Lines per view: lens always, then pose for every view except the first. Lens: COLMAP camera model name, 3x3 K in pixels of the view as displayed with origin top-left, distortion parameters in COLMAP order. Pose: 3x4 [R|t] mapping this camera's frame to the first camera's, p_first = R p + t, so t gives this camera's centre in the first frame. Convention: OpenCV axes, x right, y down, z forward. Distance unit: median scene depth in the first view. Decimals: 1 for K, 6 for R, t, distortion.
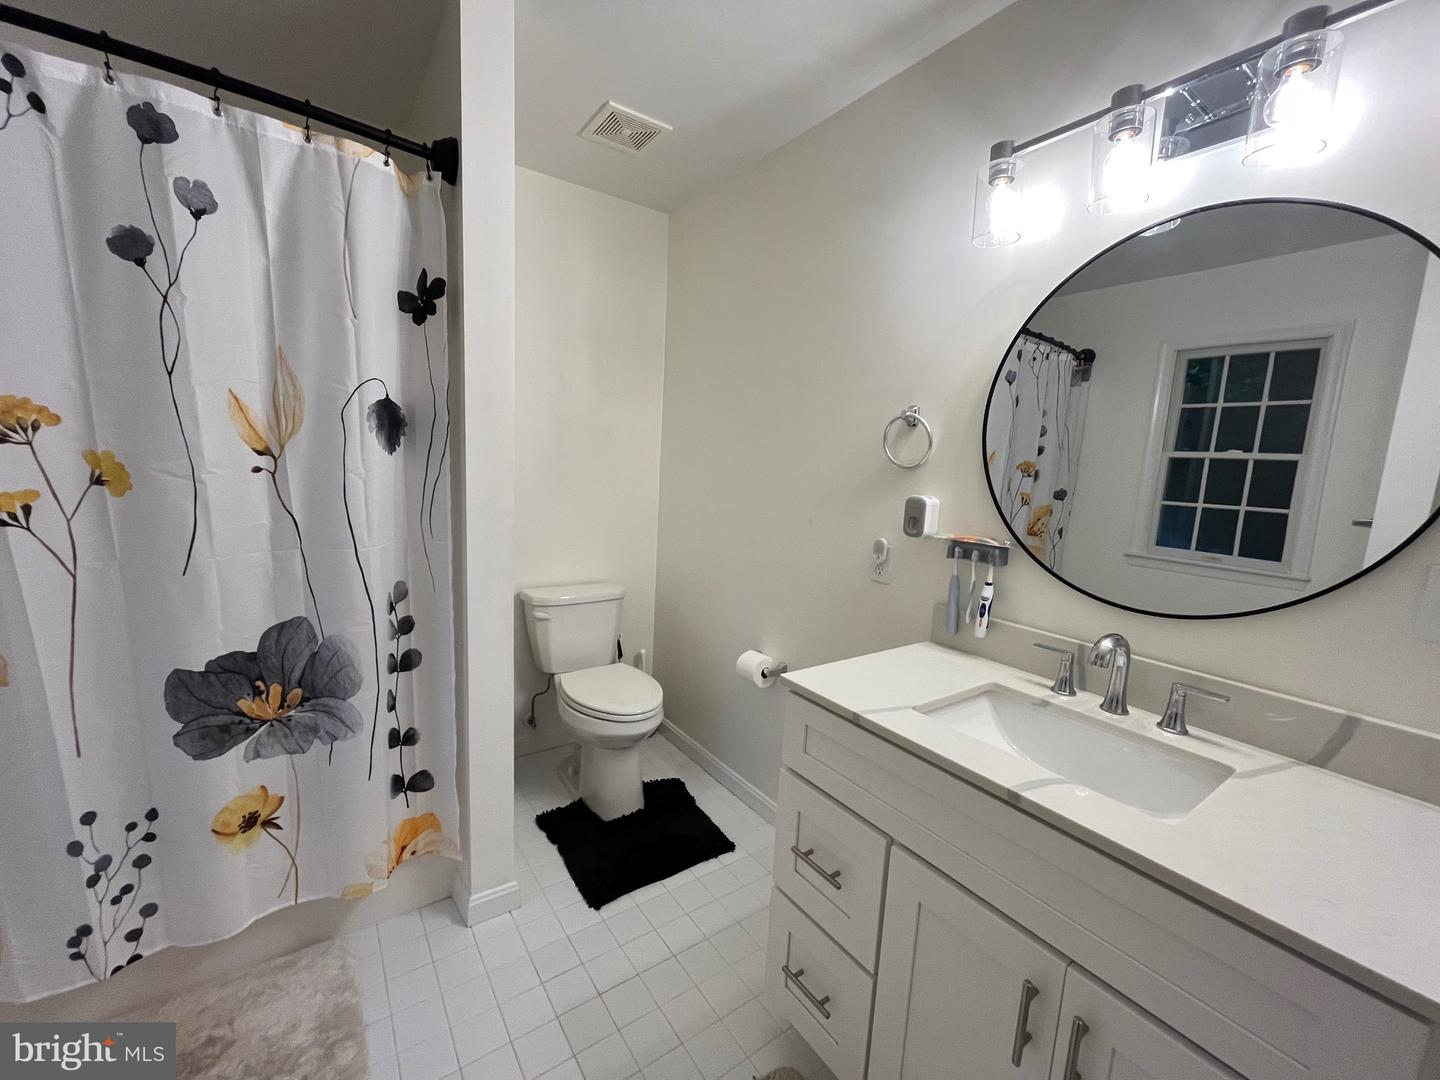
lens RADIAL K [[582.3, 0, 720.0], [0, 582.3, 540.0], [0, 0, 1]] dist [-0.001231, -0.000369]
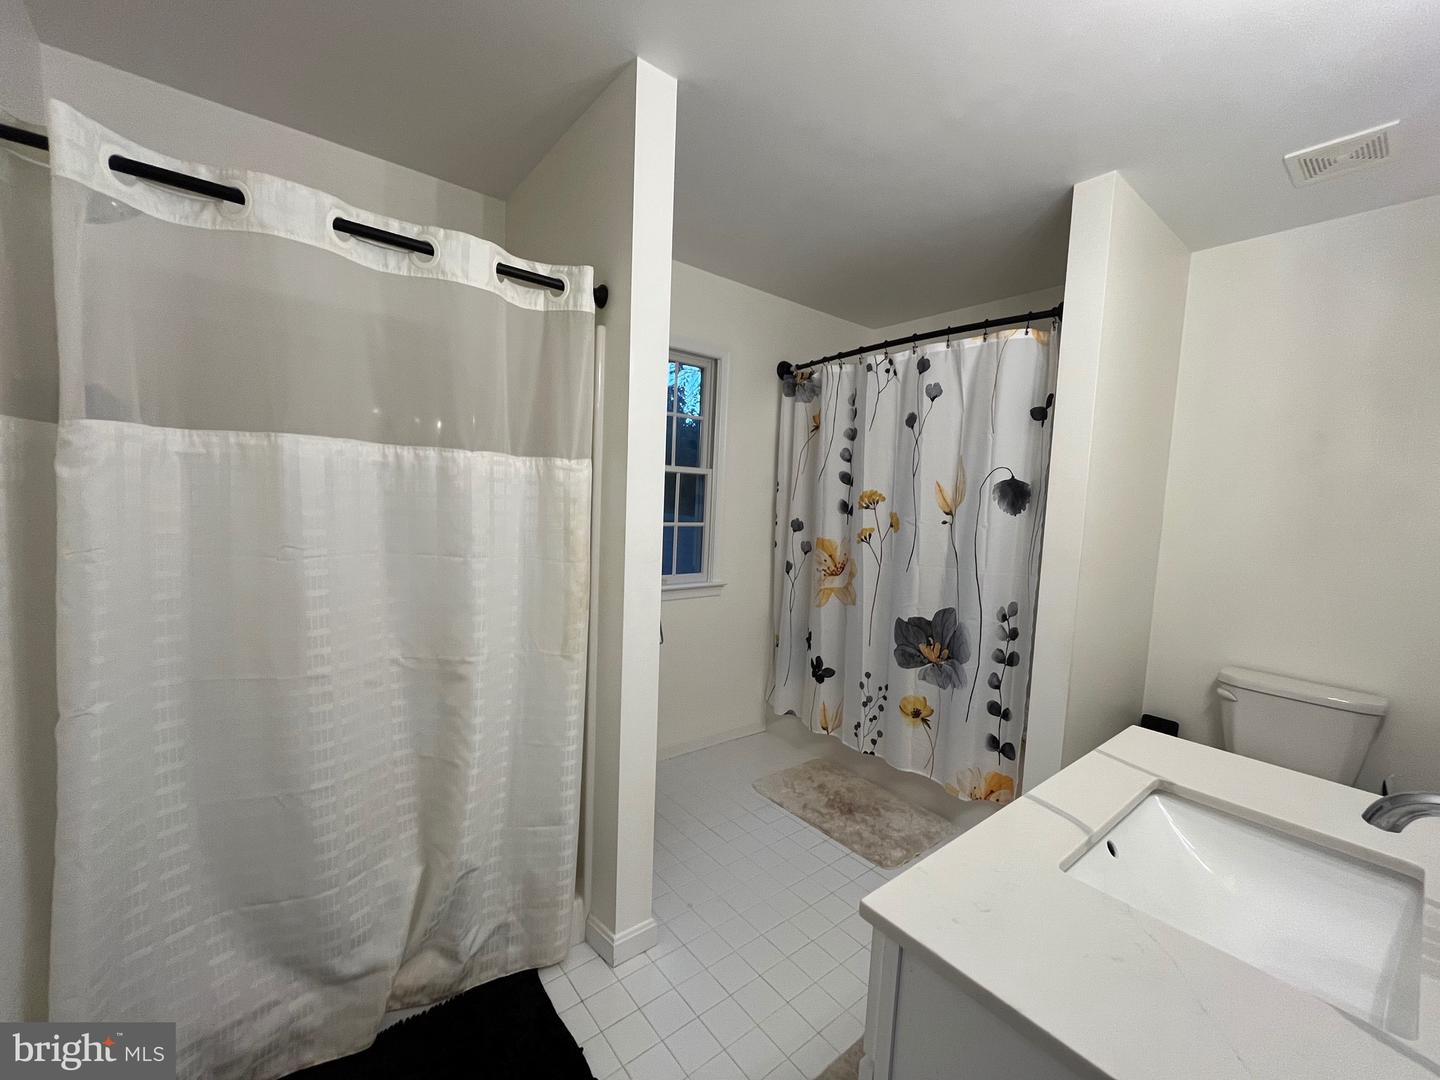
lens RADIAL K [[582.3, 0, 720.0], [0, 582.3, 540.0], [0, 0, 1]] dist [-0.001231, -0.000369]
pose [[0.058039, 0.027749, -0.997929, 1.002735], [-0.182872, 0.982995, 0.016698, 0.033100], [0.981422, 0.181524, 0.062126, 0.191723]]
